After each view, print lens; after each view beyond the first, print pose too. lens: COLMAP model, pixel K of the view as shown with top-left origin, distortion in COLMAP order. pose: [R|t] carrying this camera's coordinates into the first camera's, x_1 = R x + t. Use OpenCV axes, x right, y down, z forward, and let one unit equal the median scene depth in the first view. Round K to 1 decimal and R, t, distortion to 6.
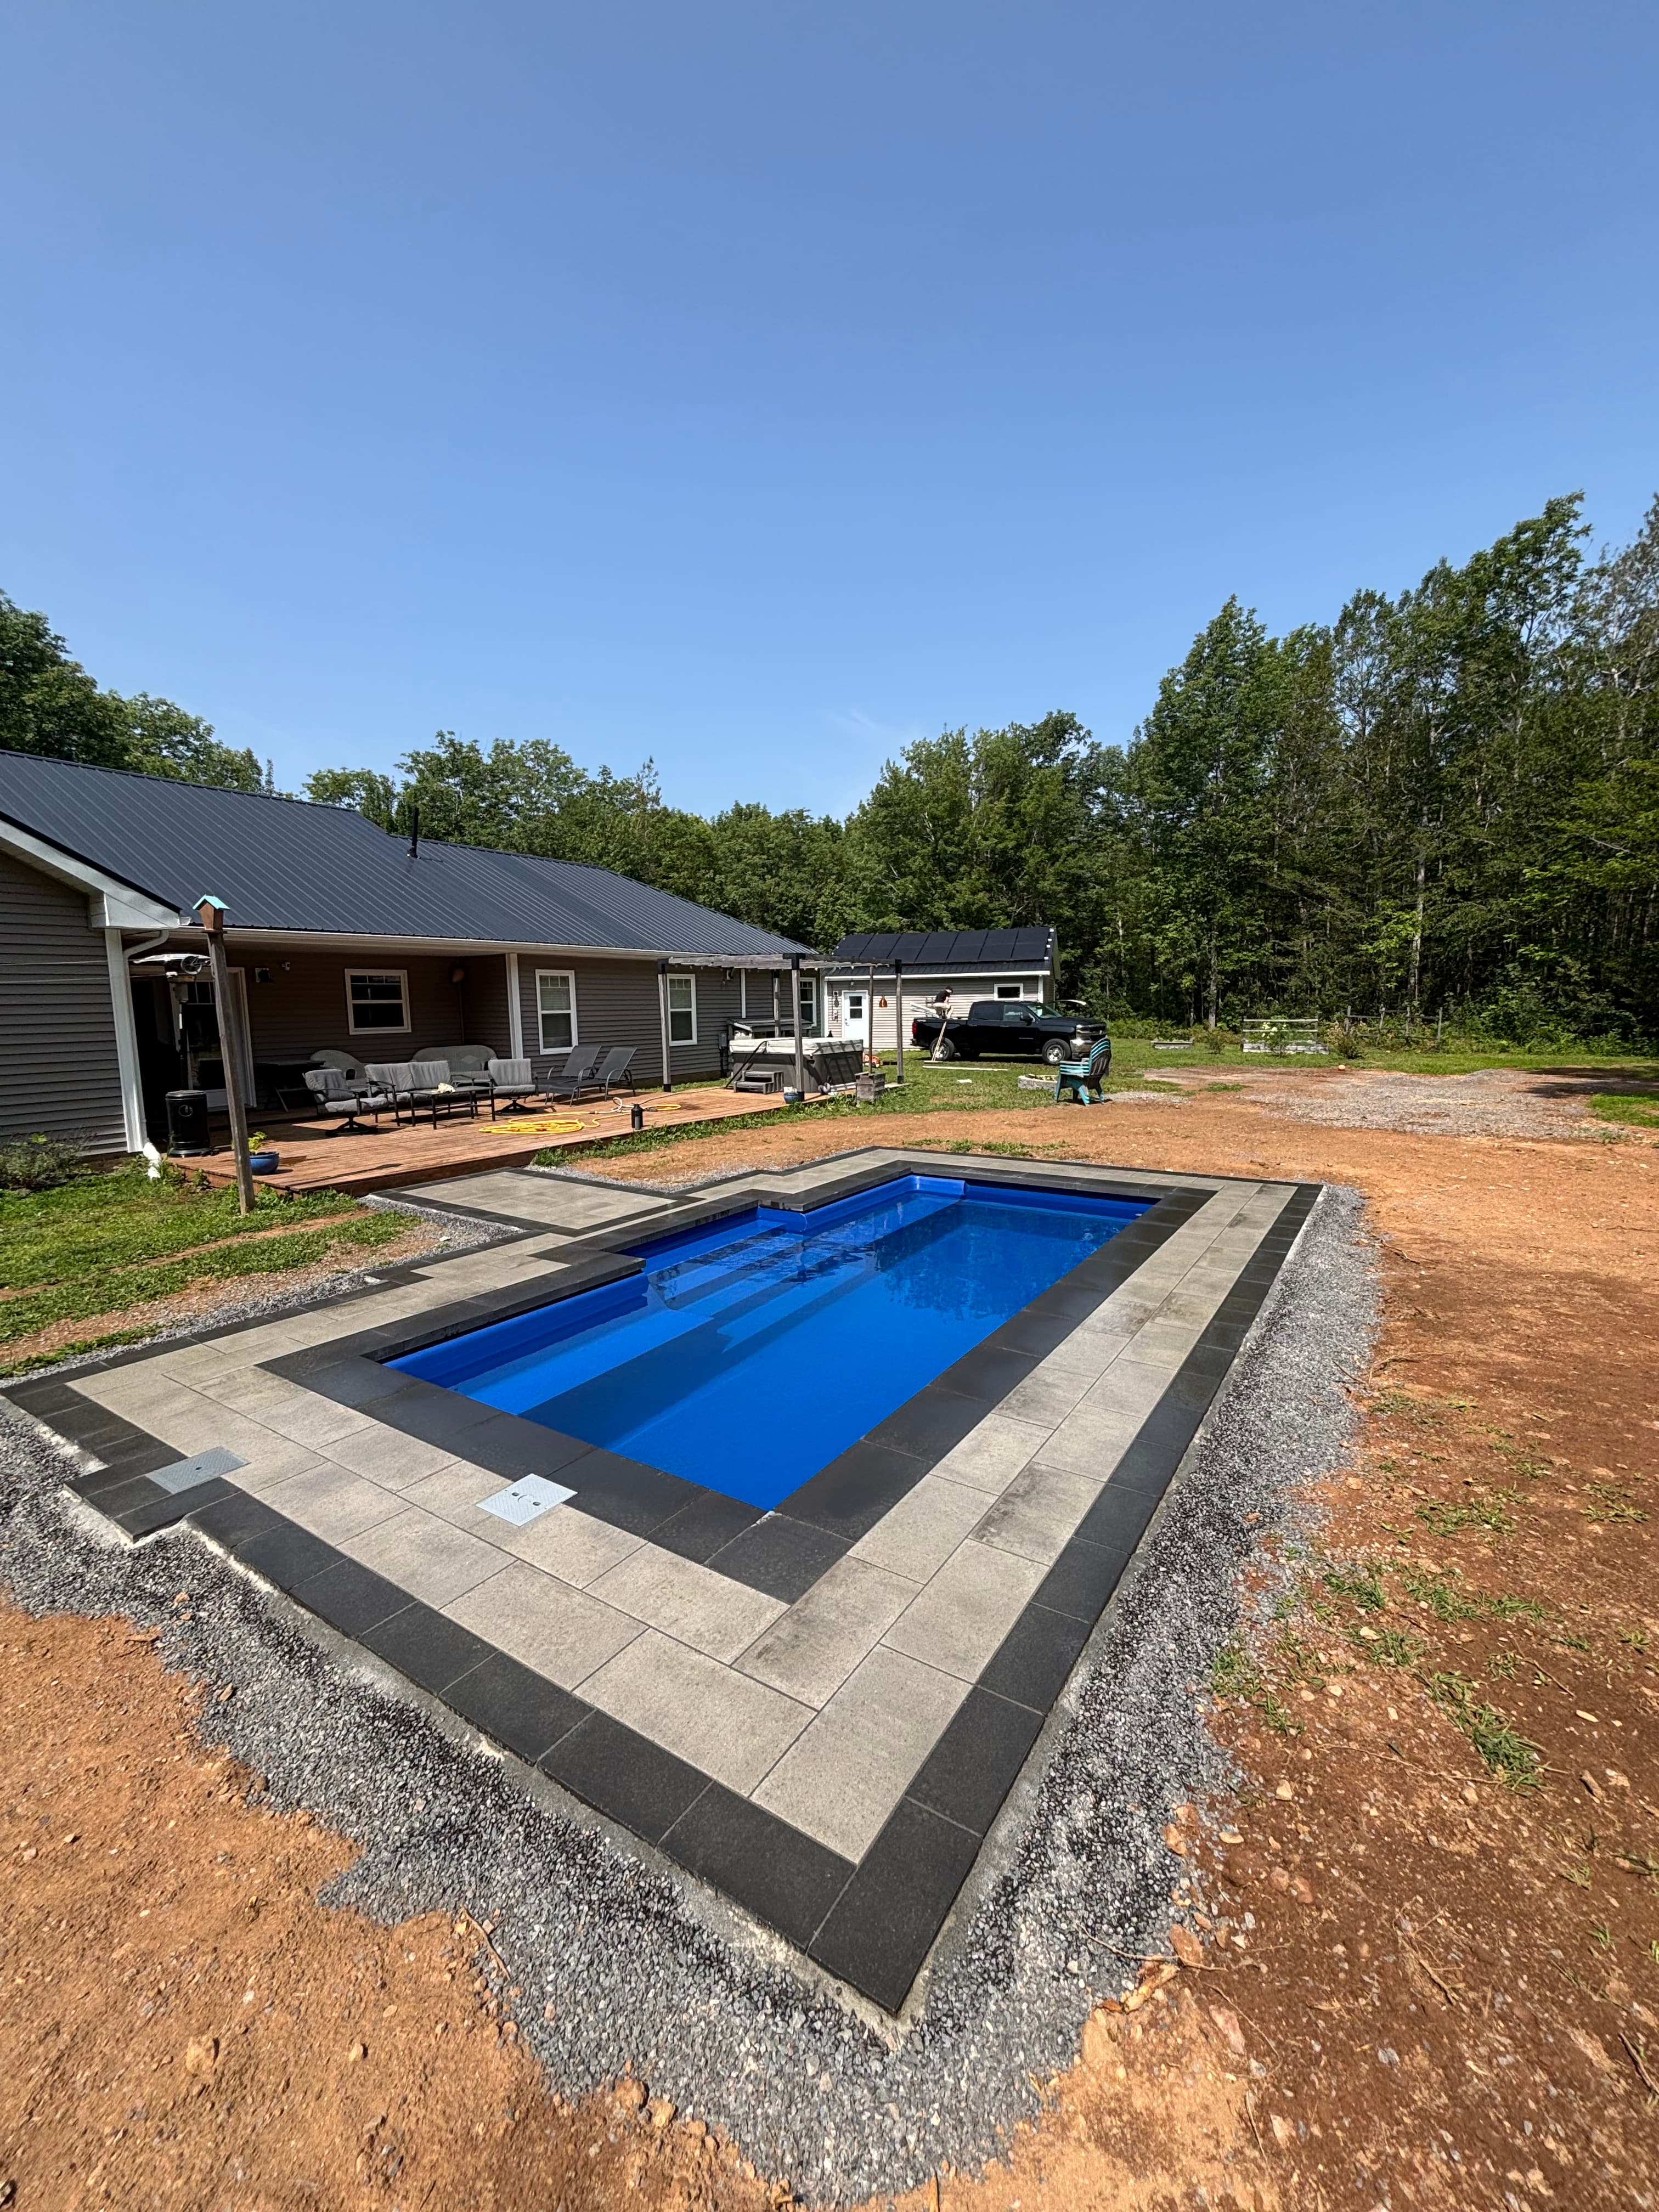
lens RADIAL K [[891.5, 0, 829.5], [0, 891.5, 1106.0], [0, 0, 1]] dist [0.019061, -0.020576]
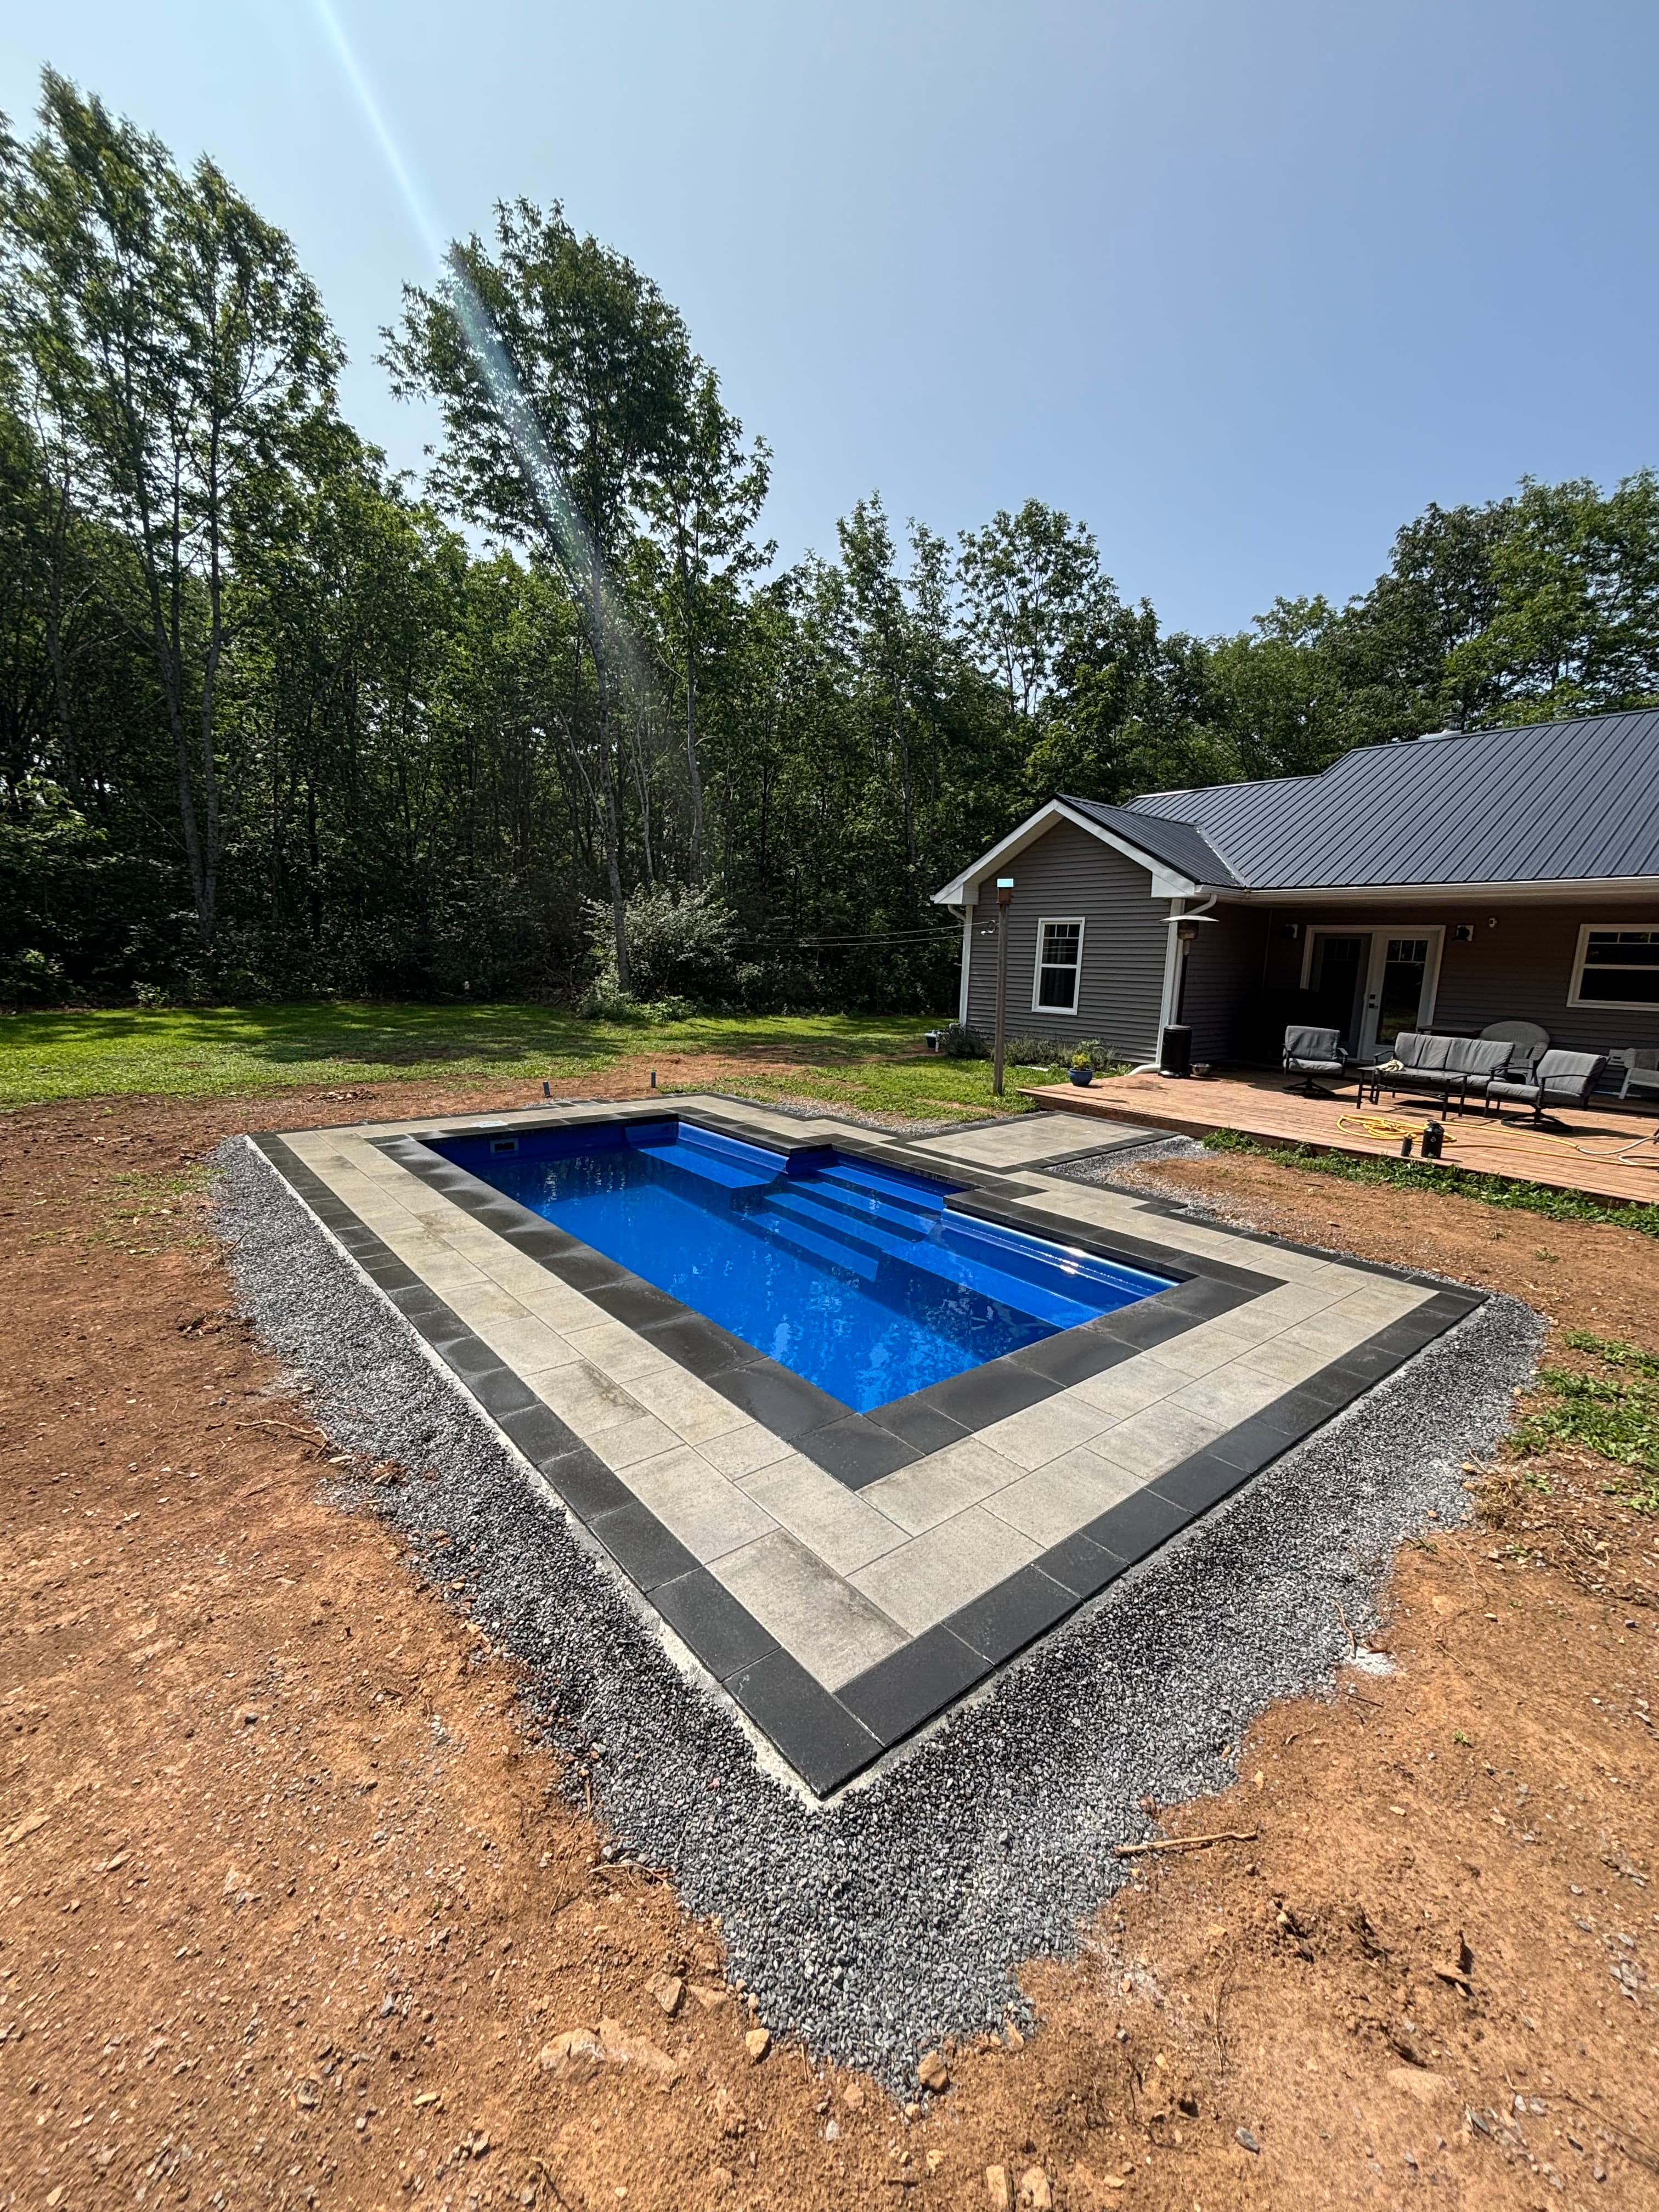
lens RADIAL K [[897.1, 0, 829.5], [0, 897.1, 1106.0], [0, 0, 1]] dist [-0.000156, -0.000238]
pose [[-0.289942, 0.167336, -0.942302, 0.517153], [-0.136365, 0.967326, 0.213739, -0.091090], [0.947280, 0.190469, -0.257649, 0.721350]]
